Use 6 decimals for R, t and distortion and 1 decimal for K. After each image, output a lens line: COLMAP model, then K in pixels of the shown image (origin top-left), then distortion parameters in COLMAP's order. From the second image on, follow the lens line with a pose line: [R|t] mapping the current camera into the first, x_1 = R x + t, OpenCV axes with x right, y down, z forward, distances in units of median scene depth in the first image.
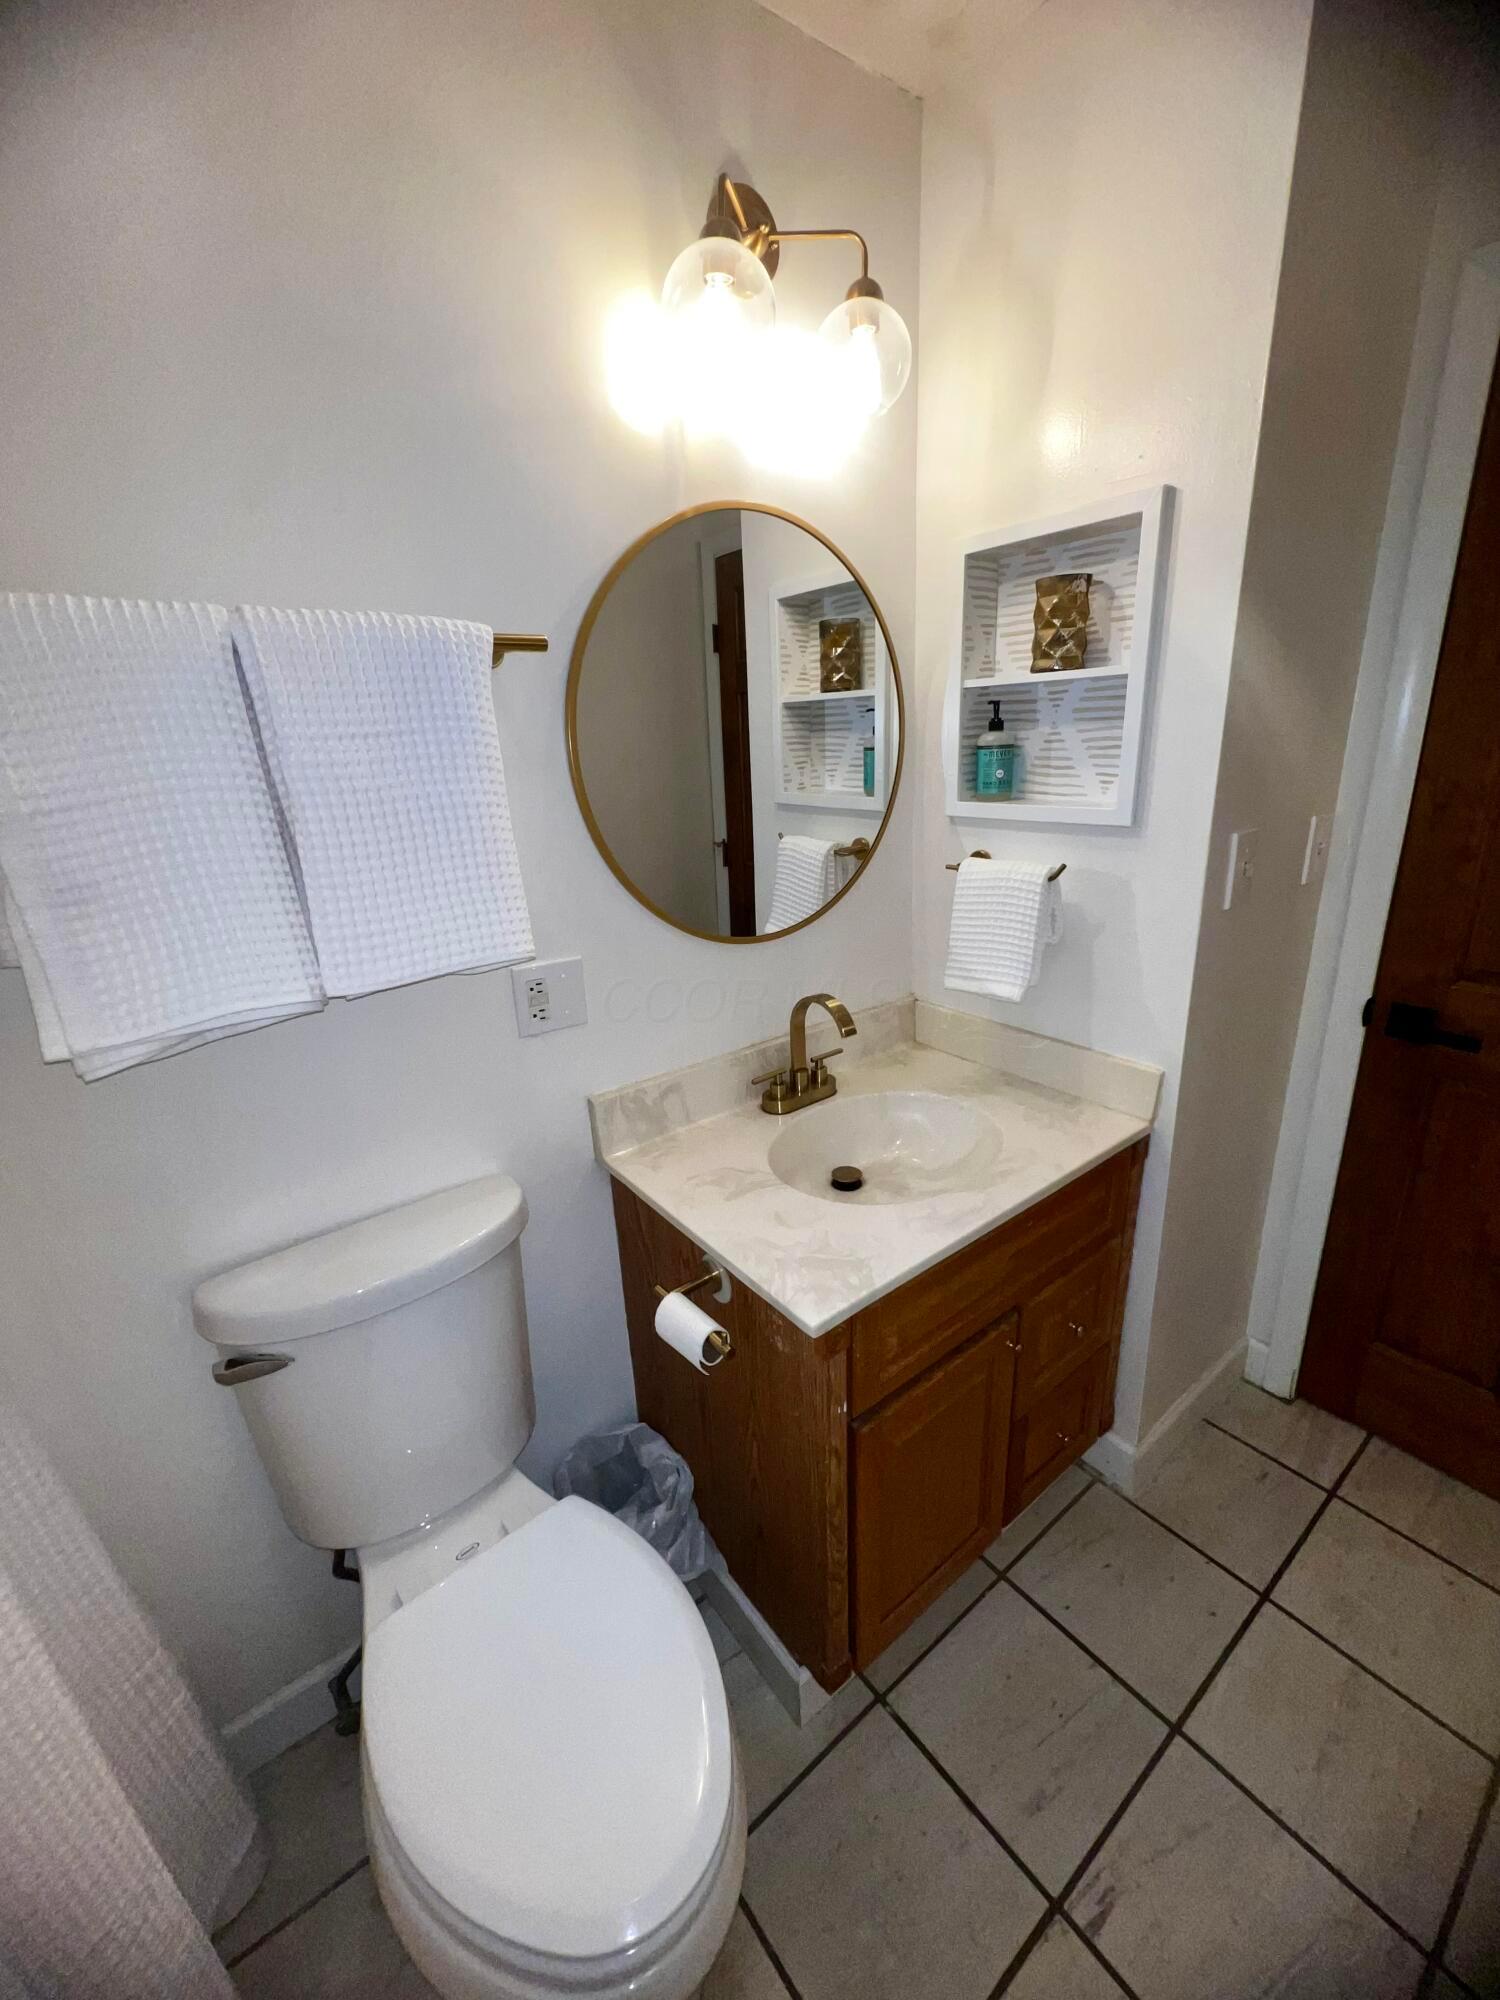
lens RADIAL K [[809.2, 0, 750.0], [0, 809.2, 1000.0], [0, 0, 1]] dist [-0.001512, -0.000118]
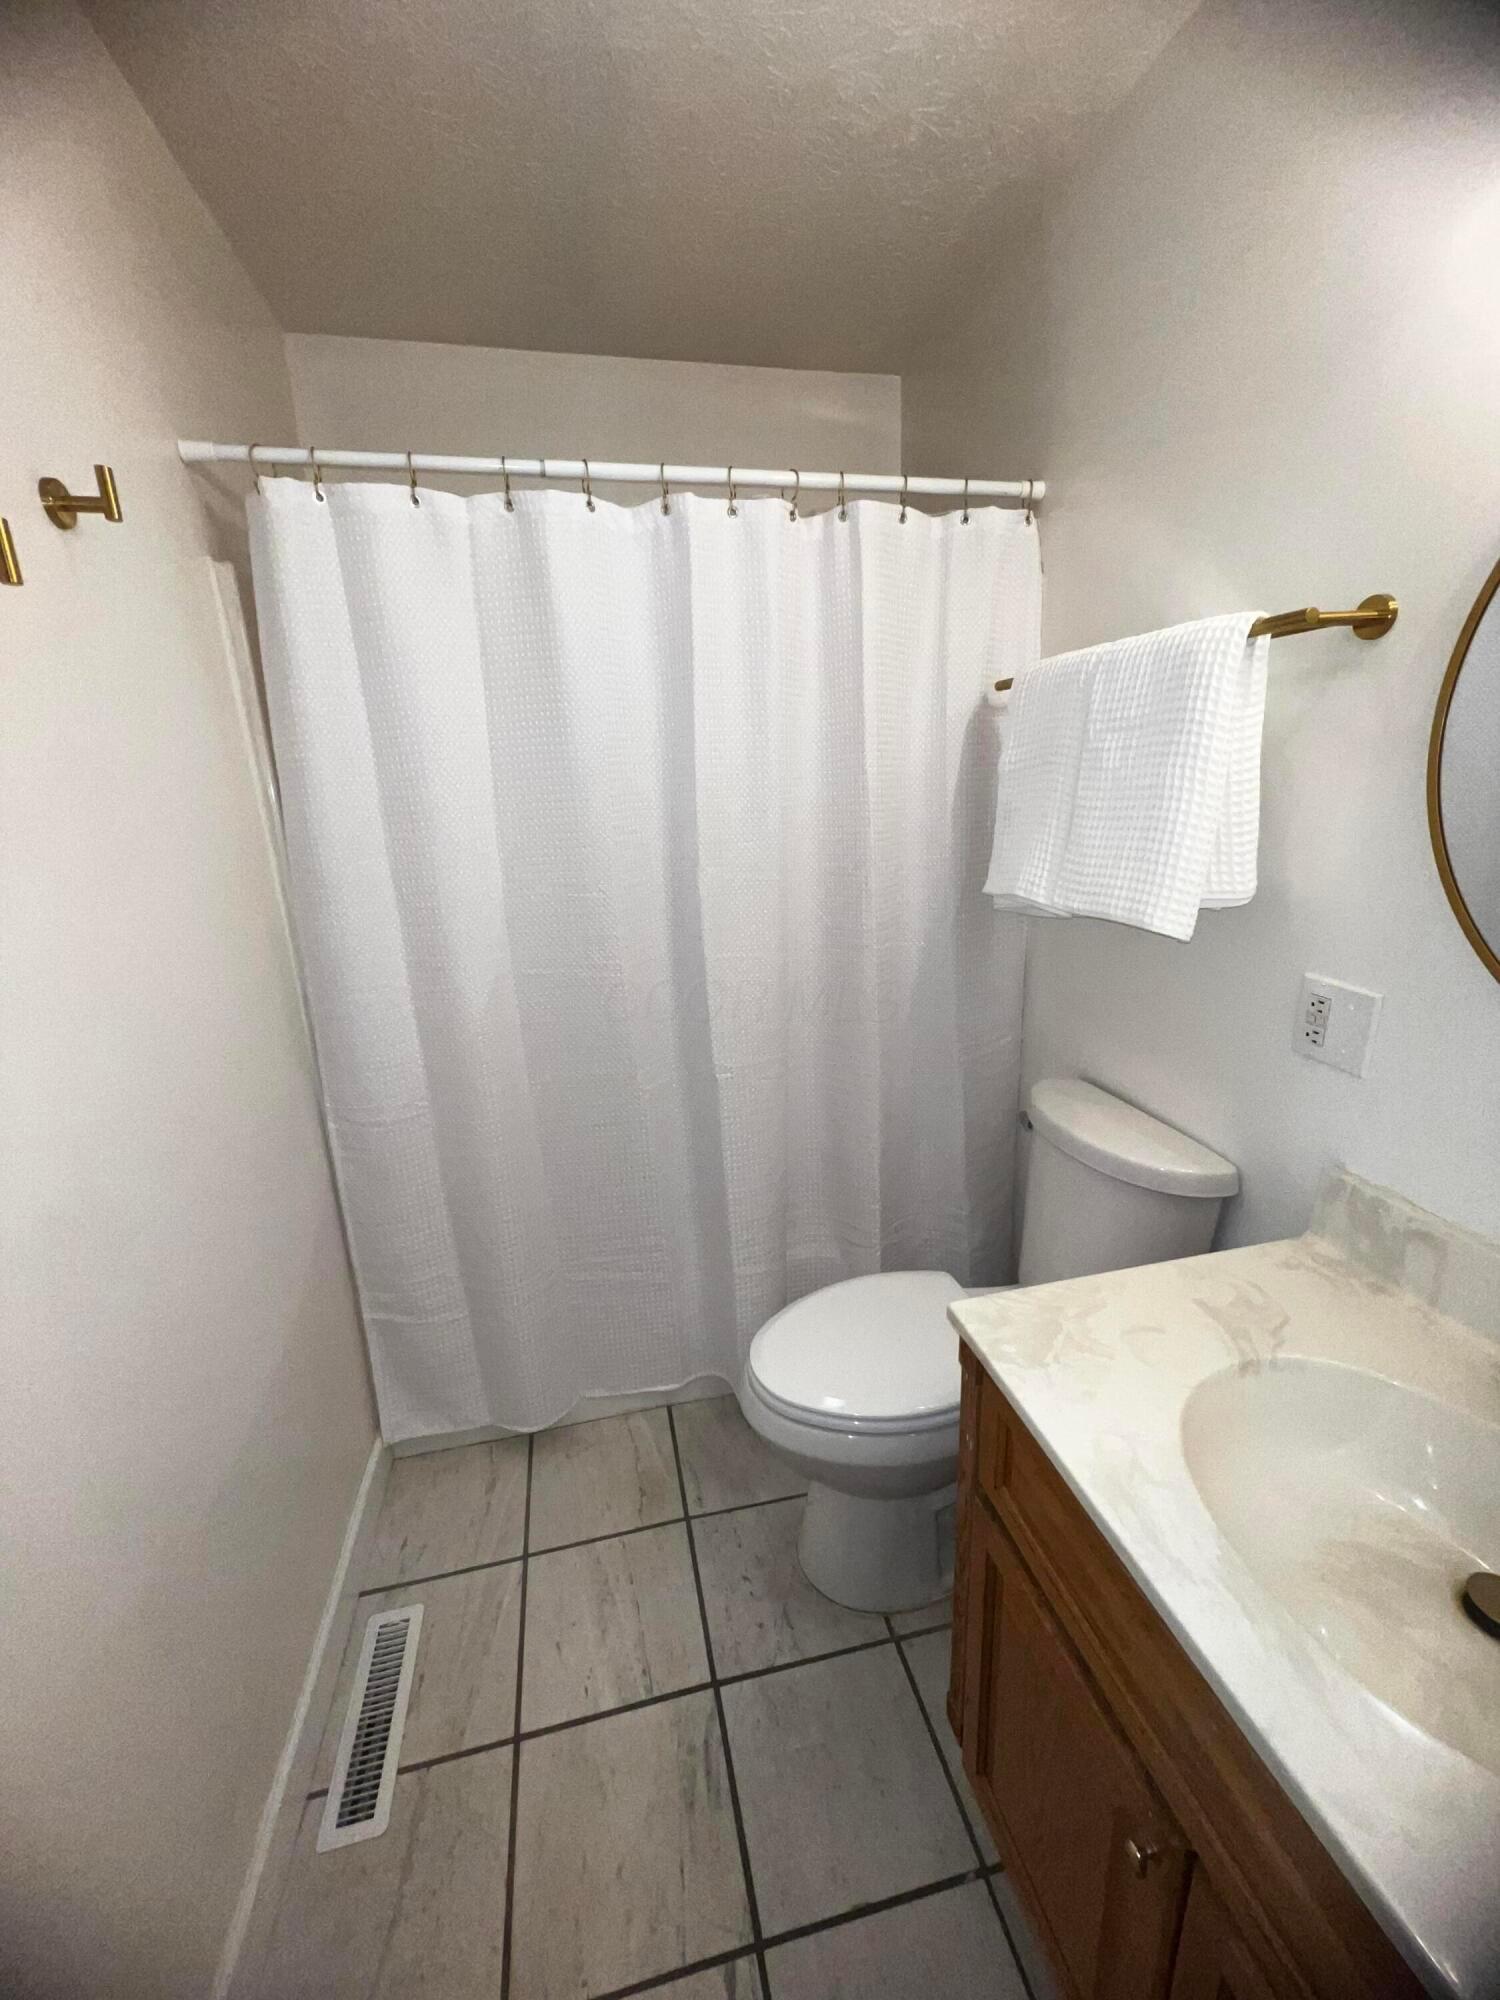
lens RADIAL K [[809.2, 0, 750.0], [0, 809.2, 1000.0], [0, 0, 1]] dist [-0.001512, -0.000118]
pose [[-0.423395, 0.296791, -0.855951, 0.624248], [-0.225447, 0.880575, 0.416846, -0.206886], [0.877445, 0.369462, -0.305921, 0.613349]]
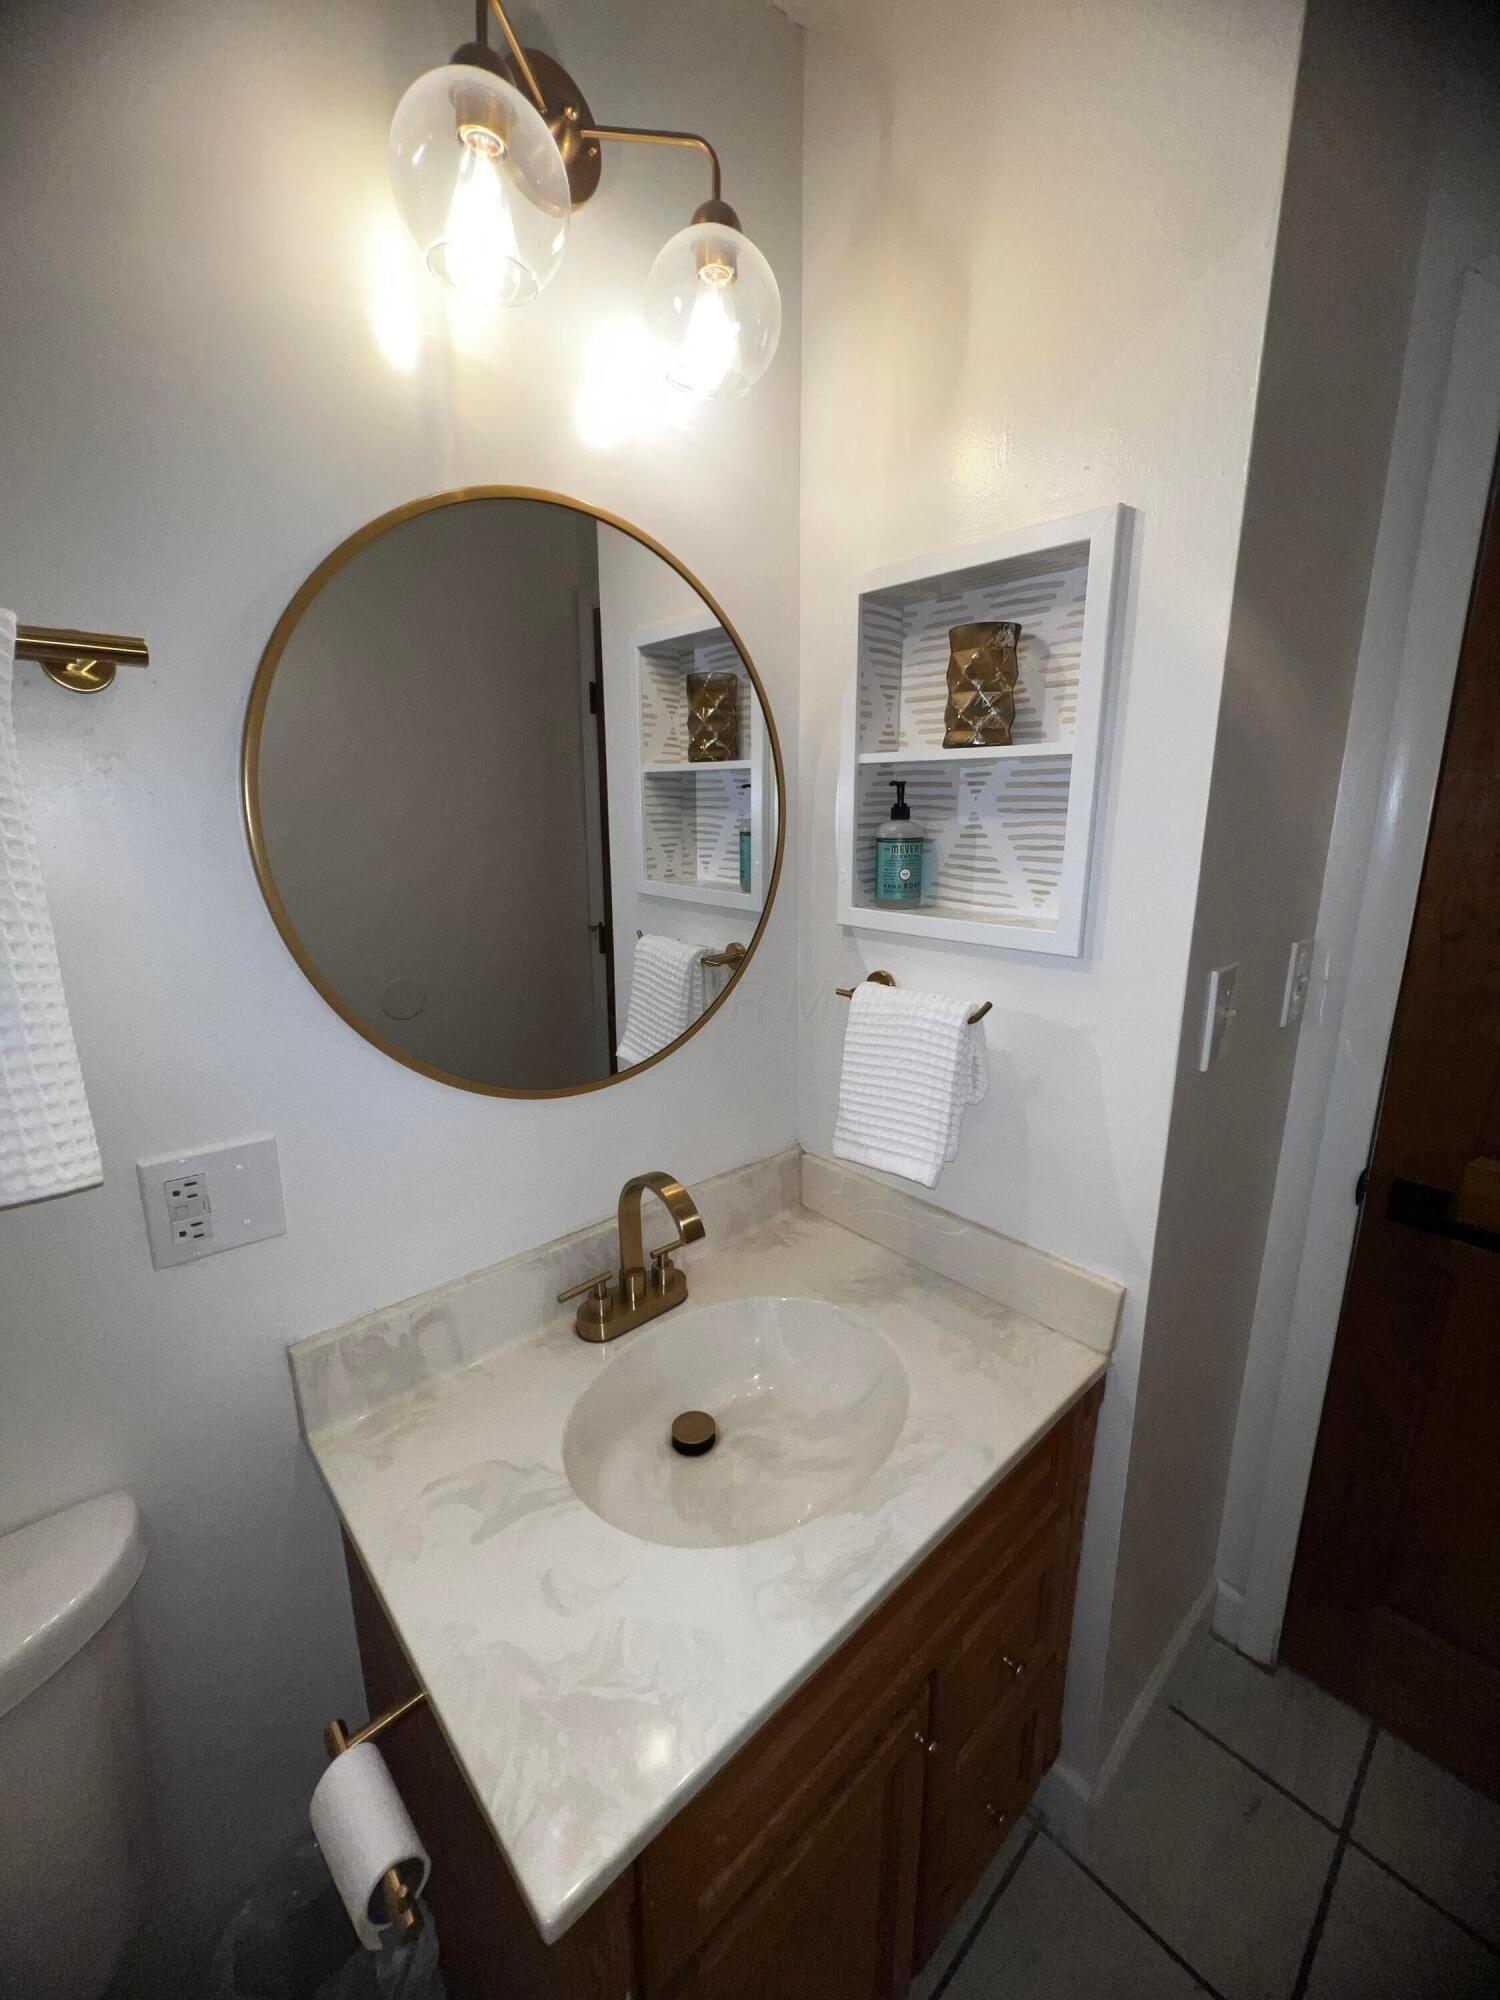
lens RADIAL K [[808.2, 0, 750.0], [0, 808.2, 1000.0], [0, 0, 1]] dist [0.001436, 0.000141]
pose [[0.995271, 0.020882, 0.094868, 0.094249], [-0.013138, 0.996583, -0.081542, -0.098958], [-0.096246, 0.079910, 0.992145, 0.268970]]
